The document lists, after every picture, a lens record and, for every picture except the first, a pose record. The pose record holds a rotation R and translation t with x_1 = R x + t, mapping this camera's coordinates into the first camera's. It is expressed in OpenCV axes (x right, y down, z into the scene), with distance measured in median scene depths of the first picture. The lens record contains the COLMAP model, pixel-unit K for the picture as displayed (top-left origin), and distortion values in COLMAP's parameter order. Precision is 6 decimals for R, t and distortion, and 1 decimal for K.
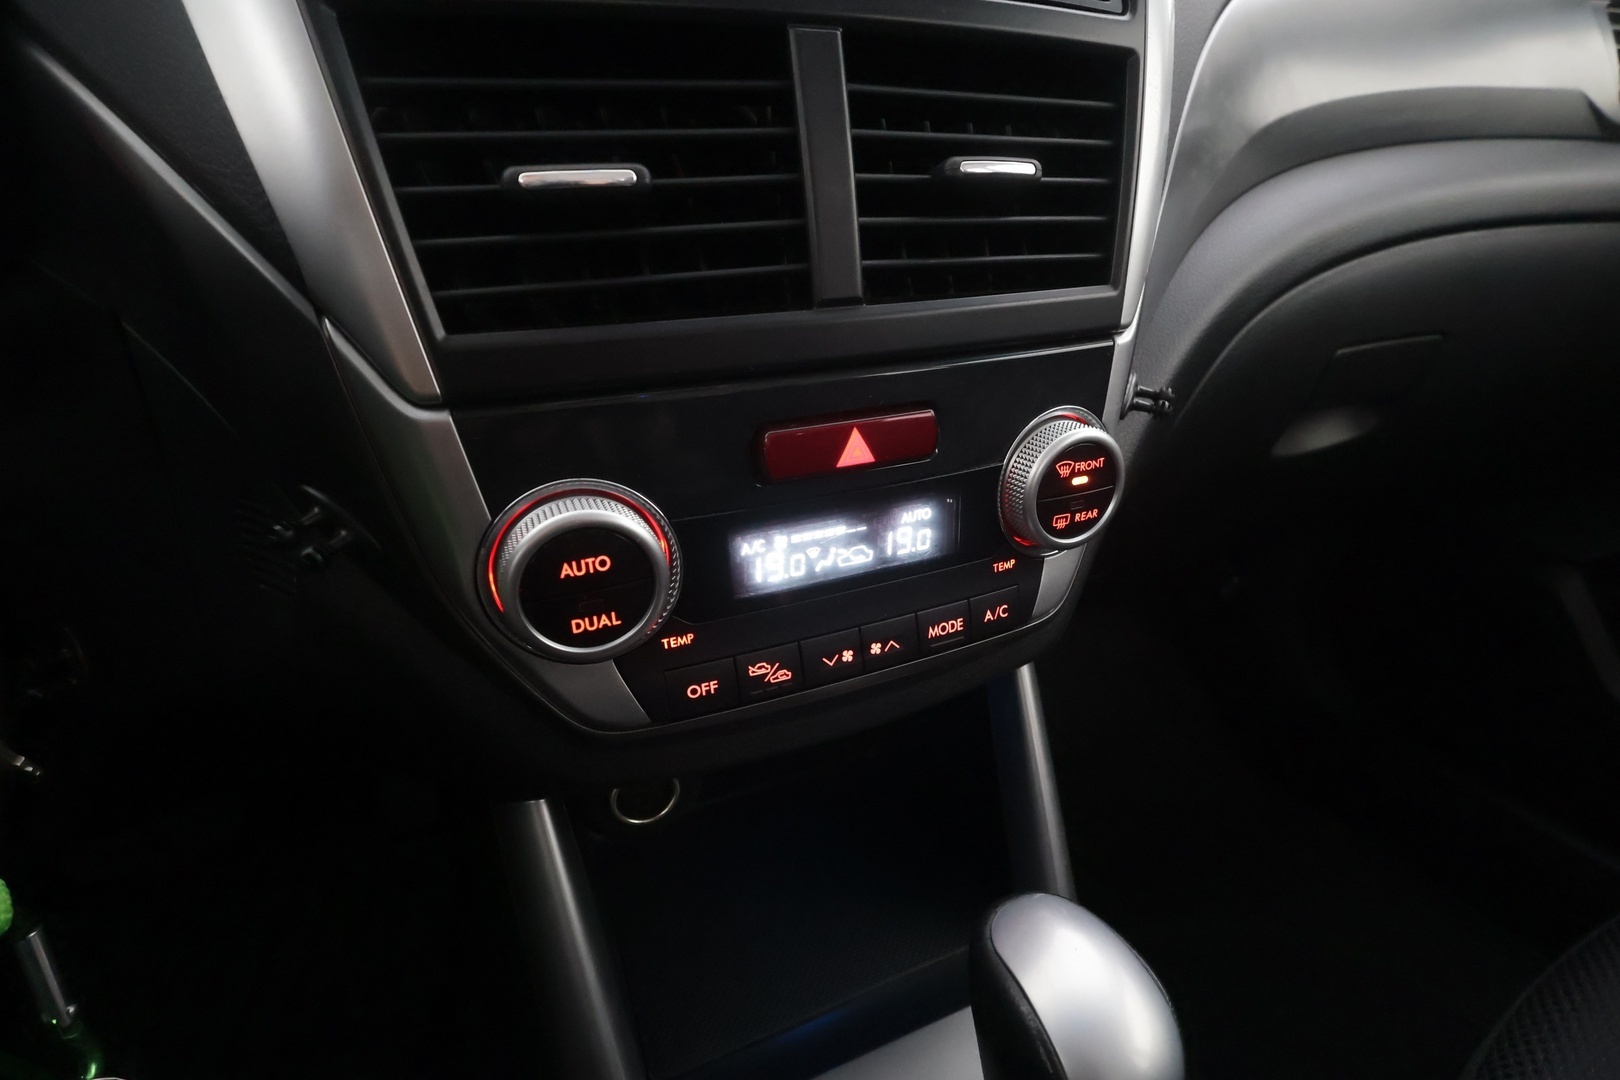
lens RADIAL K [[755.6, 0, 810.0], [0, 755.6, 540.5], [0, 0, 1]] dist [0.001340, 0.001263]
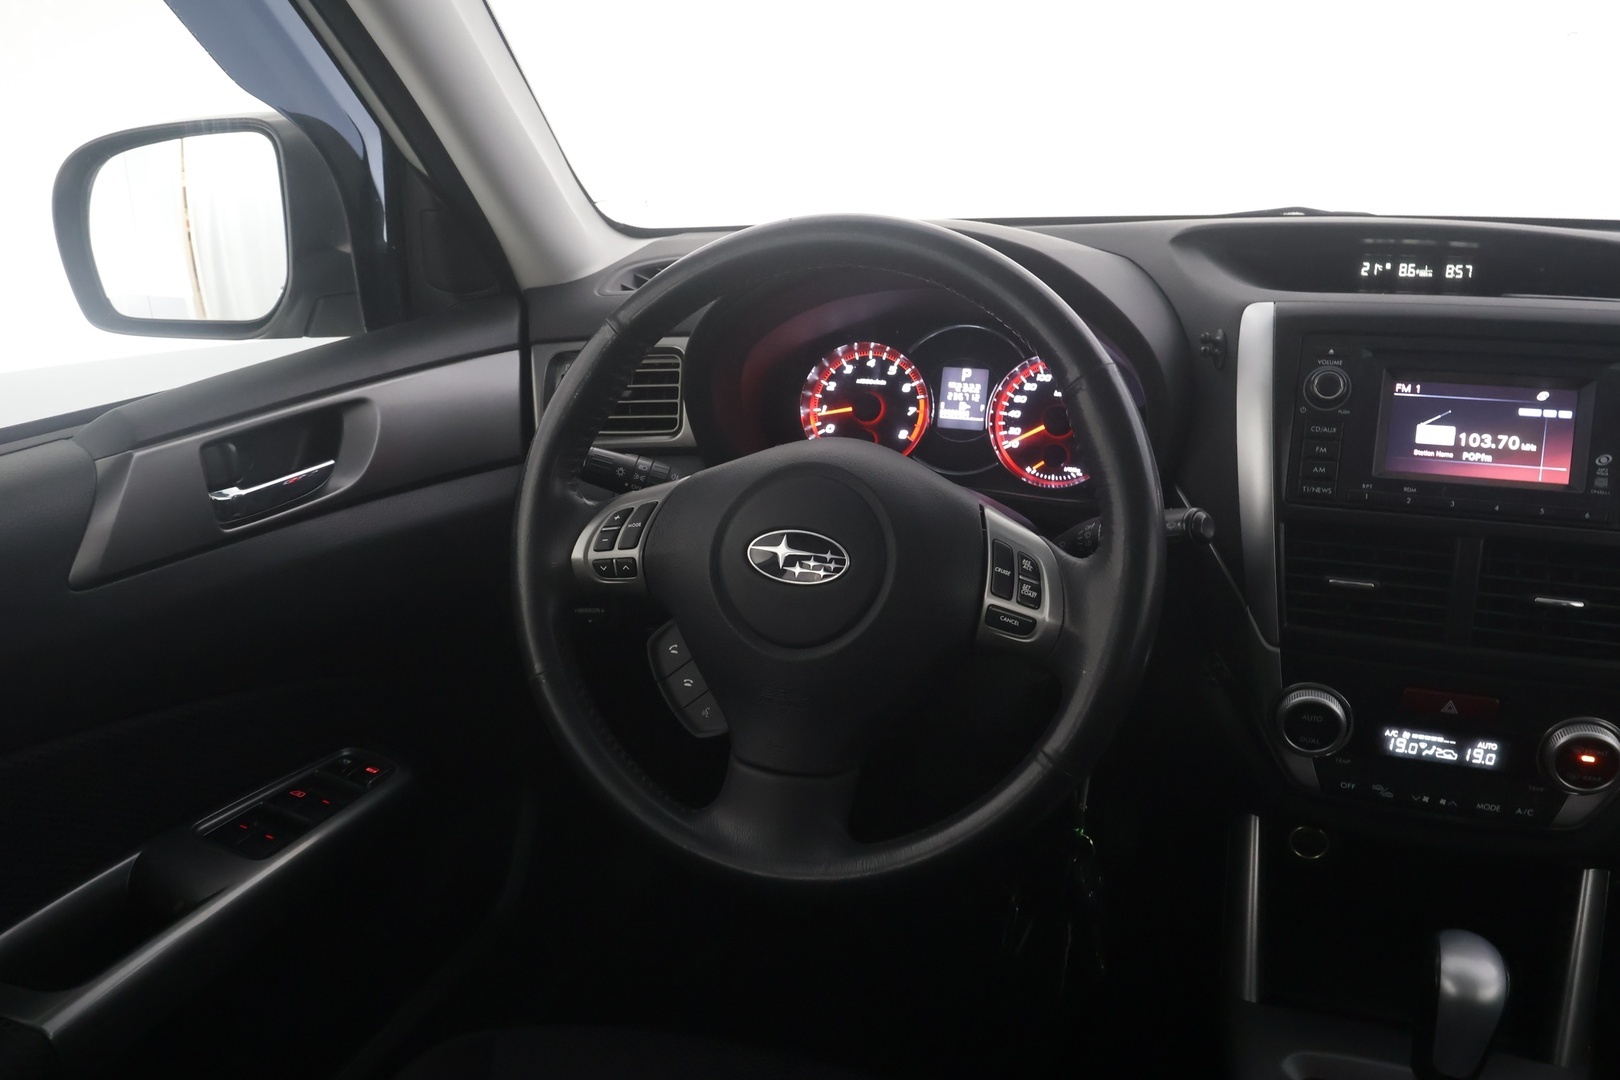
lens RADIAL K [[1278.4, 0, 803.5], [0, 1278.4, 544.8], [0, 0, 1]] dist [0.001720, 0.007962]
pose [[0.731053, 0.245914, -0.636465, 0.847612], [-0.272722, 0.960355, 0.057804, -0.248190], [0.625447, 0.131320, 0.769136, -2.799863]]
